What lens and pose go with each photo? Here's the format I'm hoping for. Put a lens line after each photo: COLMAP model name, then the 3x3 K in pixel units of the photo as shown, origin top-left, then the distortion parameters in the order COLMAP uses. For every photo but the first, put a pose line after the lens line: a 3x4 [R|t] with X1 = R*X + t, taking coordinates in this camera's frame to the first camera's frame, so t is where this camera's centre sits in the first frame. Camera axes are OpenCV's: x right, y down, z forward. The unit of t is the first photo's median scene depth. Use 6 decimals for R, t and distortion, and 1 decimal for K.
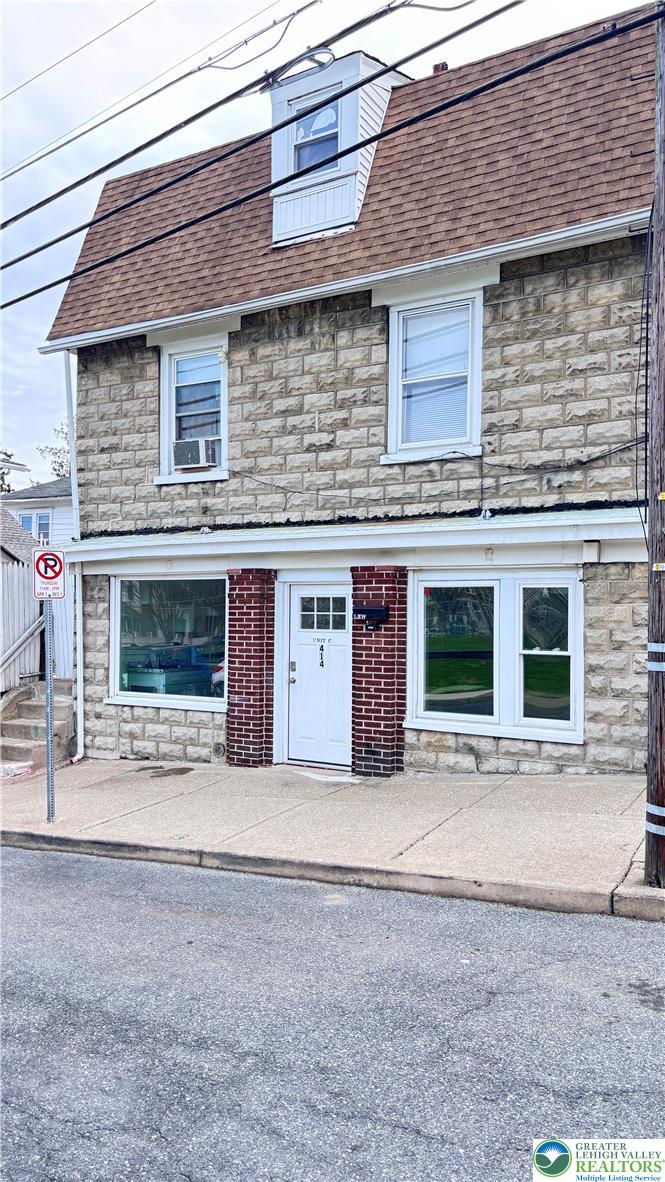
lens RADIAL K [[889.4, 0, 332.5], [0, 889.4, 591.0], [0, 0, 1]] dist [0.046473, -0.002264]
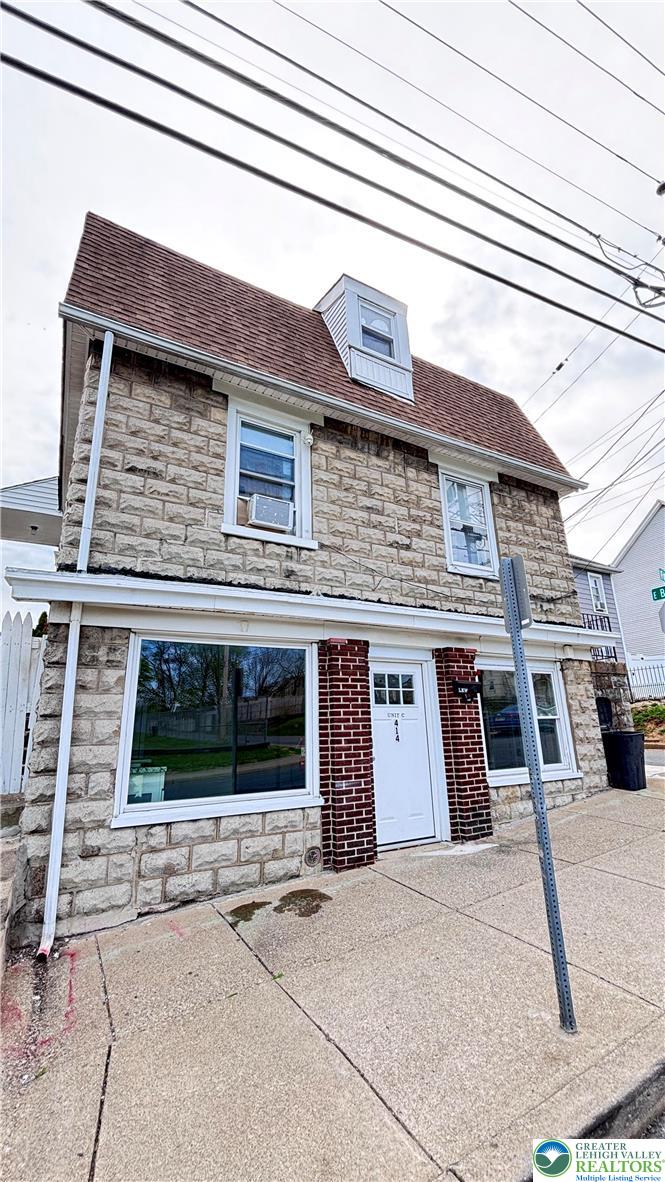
lens RADIAL K [[462.7, 0, 327.9], [0, 462.7, 587.8], [0, 0, 1]] dist [-0.000829, -0.000385]
pose [[0.512367, 0.231278, 0.827037, -0.542023], [0.007518, 0.961808, -0.273623, 0.058735], [-0.858734, 0.146413, 0.491059, 0.759877]]
